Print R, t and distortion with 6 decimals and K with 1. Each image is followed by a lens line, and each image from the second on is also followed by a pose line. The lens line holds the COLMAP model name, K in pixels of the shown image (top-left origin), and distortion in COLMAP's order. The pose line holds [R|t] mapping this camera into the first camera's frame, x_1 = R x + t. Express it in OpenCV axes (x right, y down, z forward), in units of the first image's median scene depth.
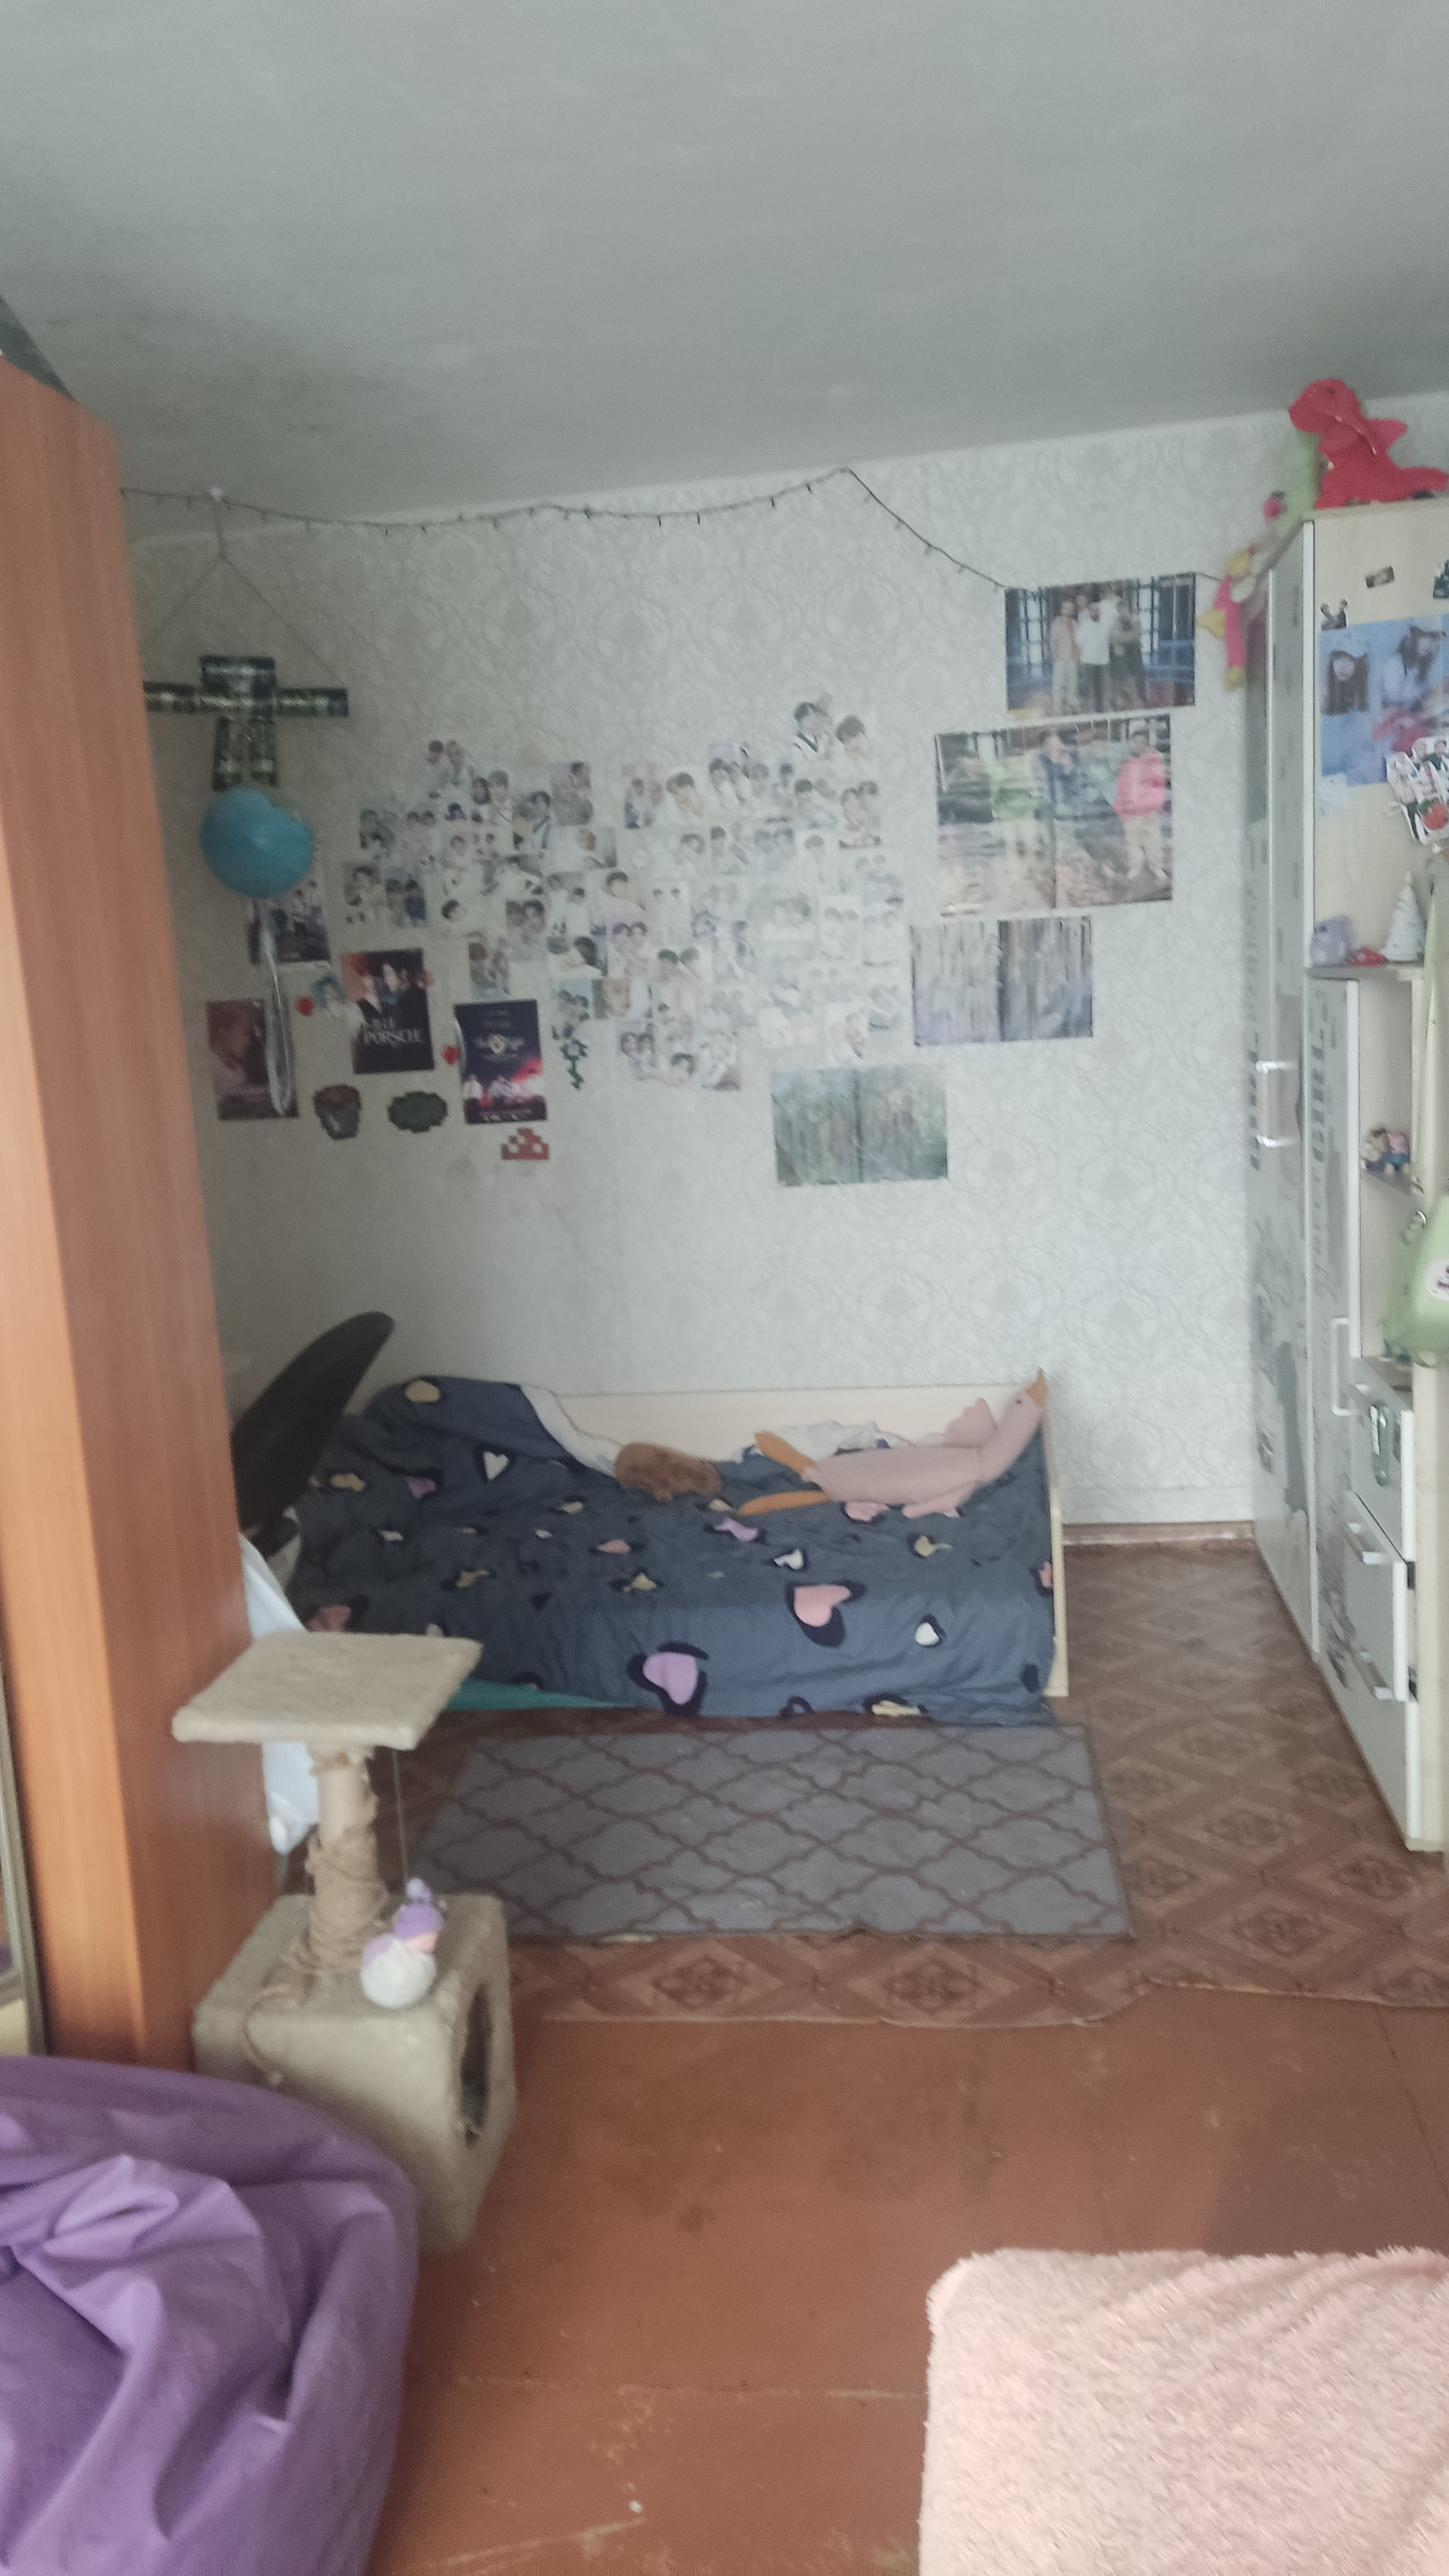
lens RADIAL K [[1840.6, 0, 714.5], [0, 1840.6, 1283.4], [0, 0, 1]] dist [0.085505, -0.123517]
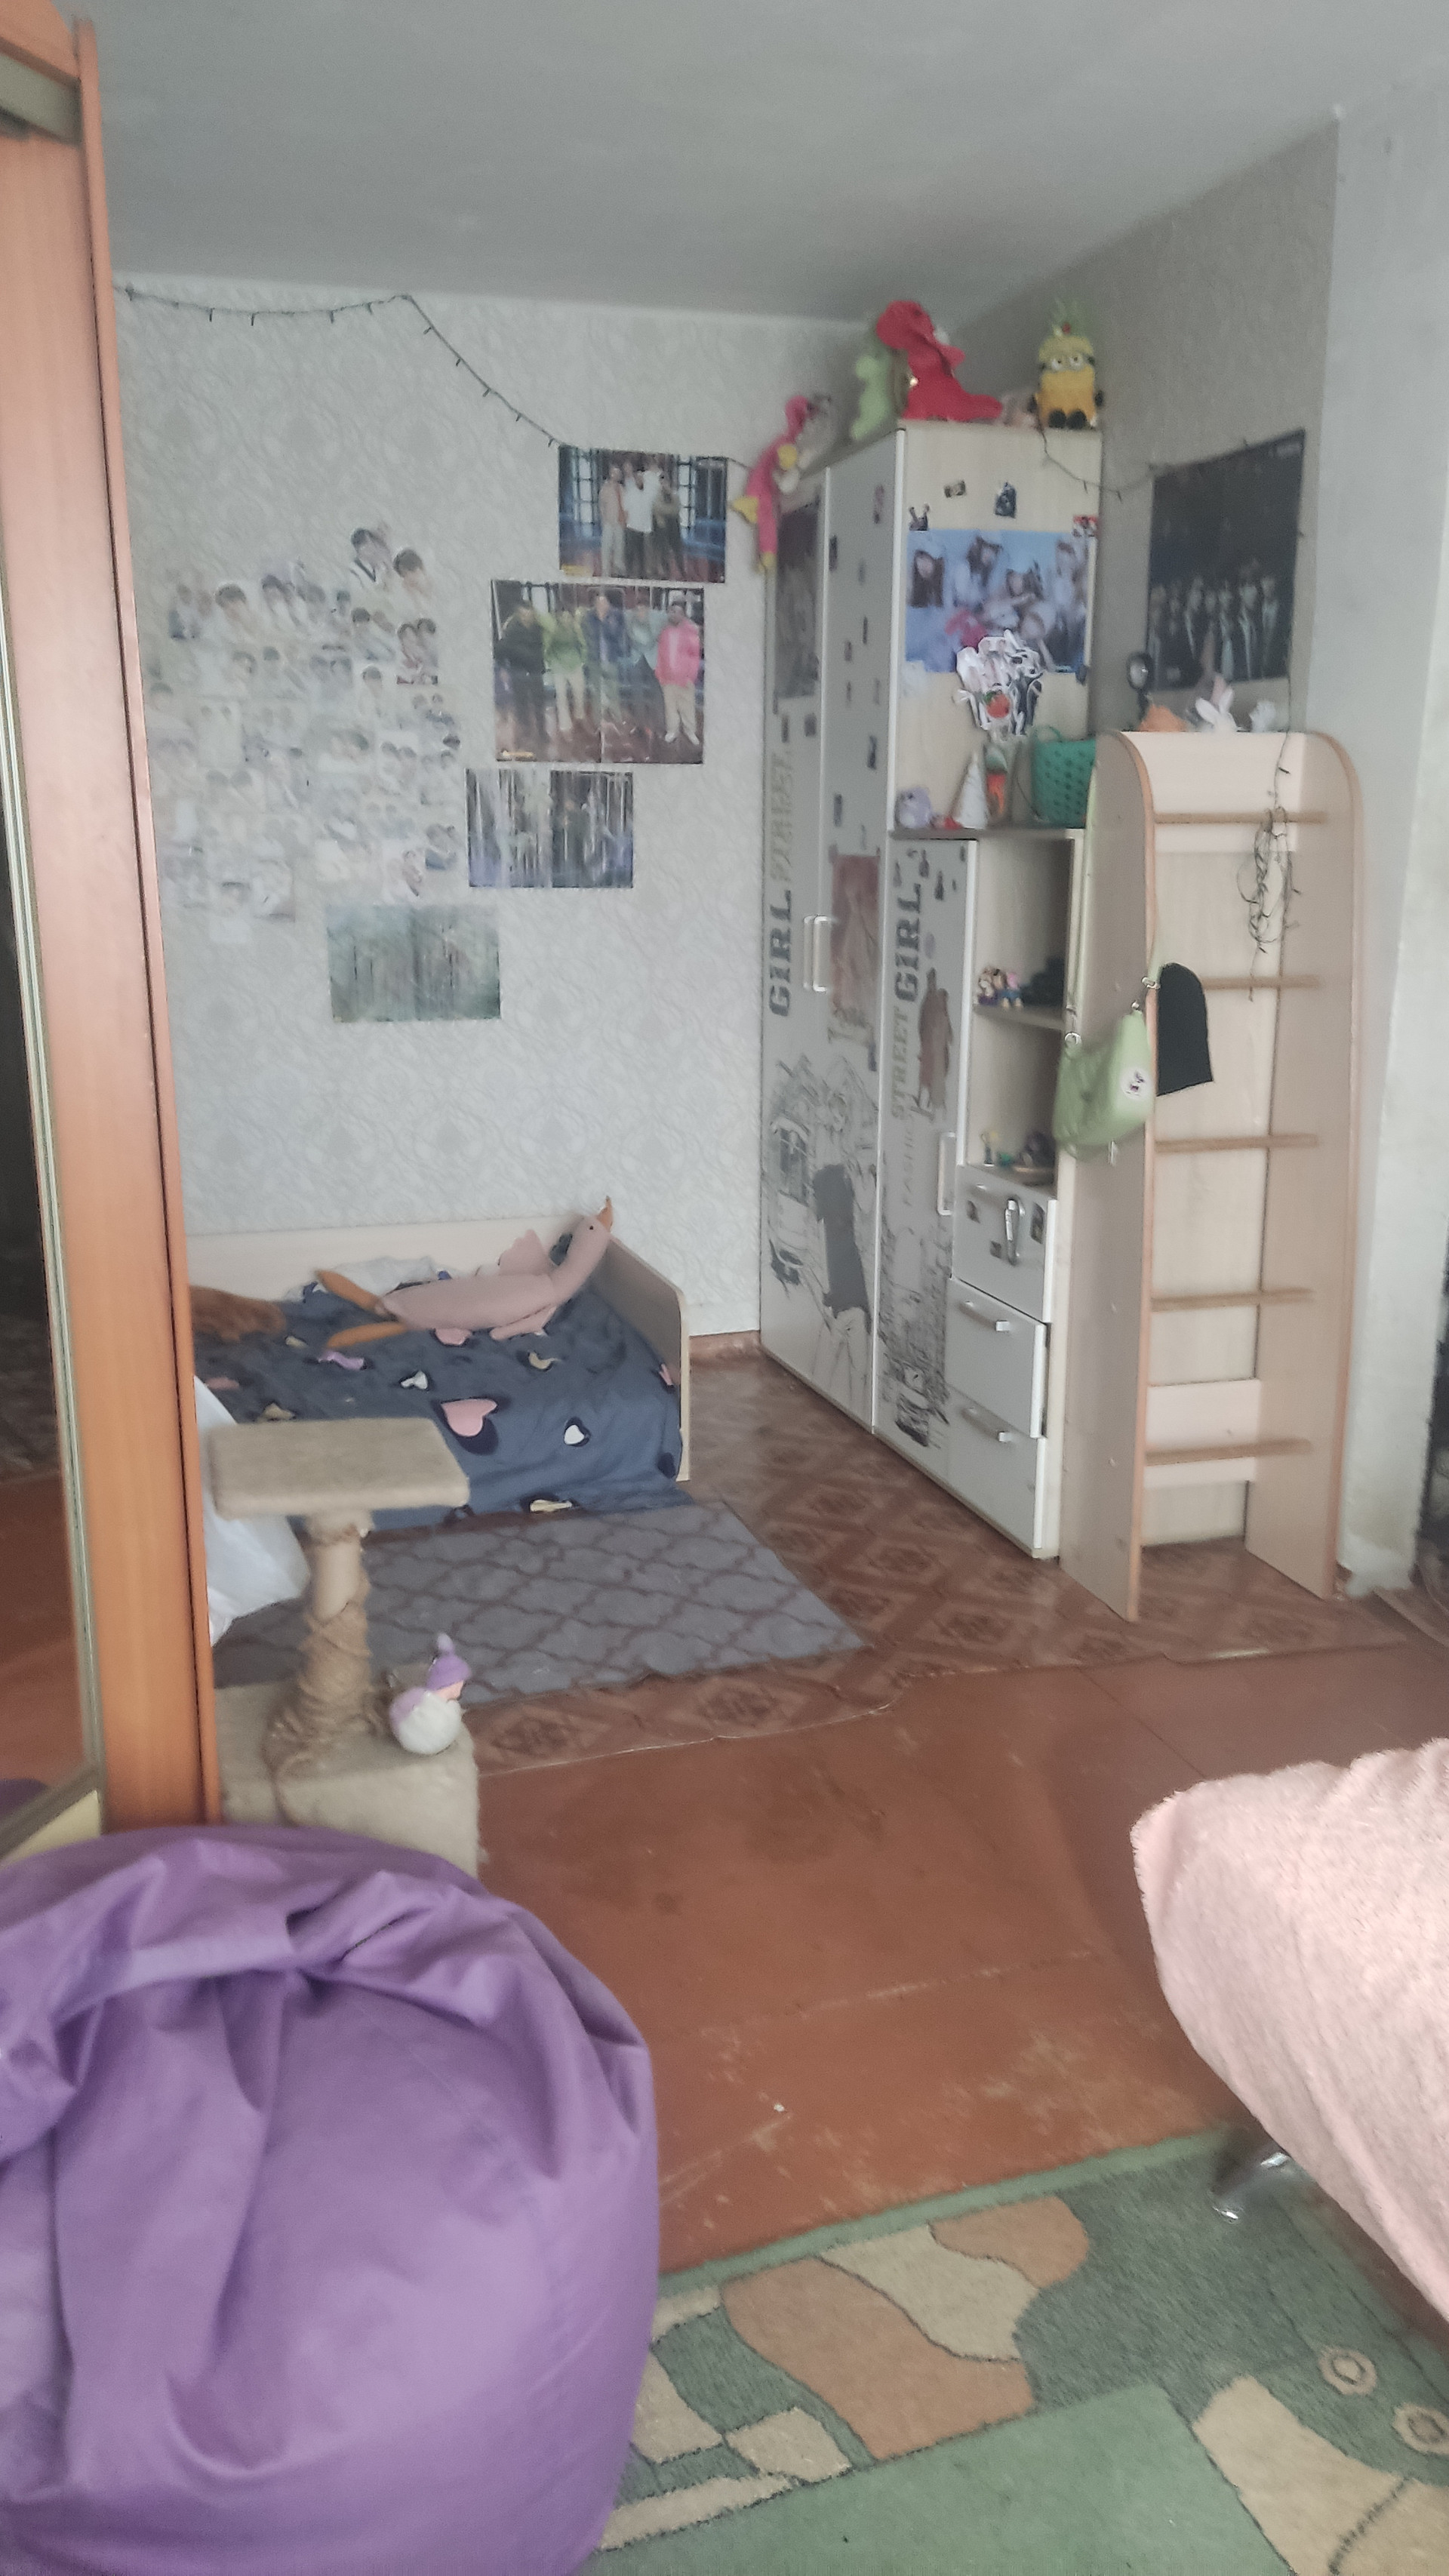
lens RADIAL K [[1840.6, 0, 714.5], [0, 1840.6, 1283.4], [0, 0, 1]] dist [0.085505, -0.123517]
pose [[0.904084, -0.038805, 0.425589, -0.225561], [0.012168, 0.997803, 0.065131, 0.027230], [-0.427181, -0.053705, 0.902570, -0.001786]]
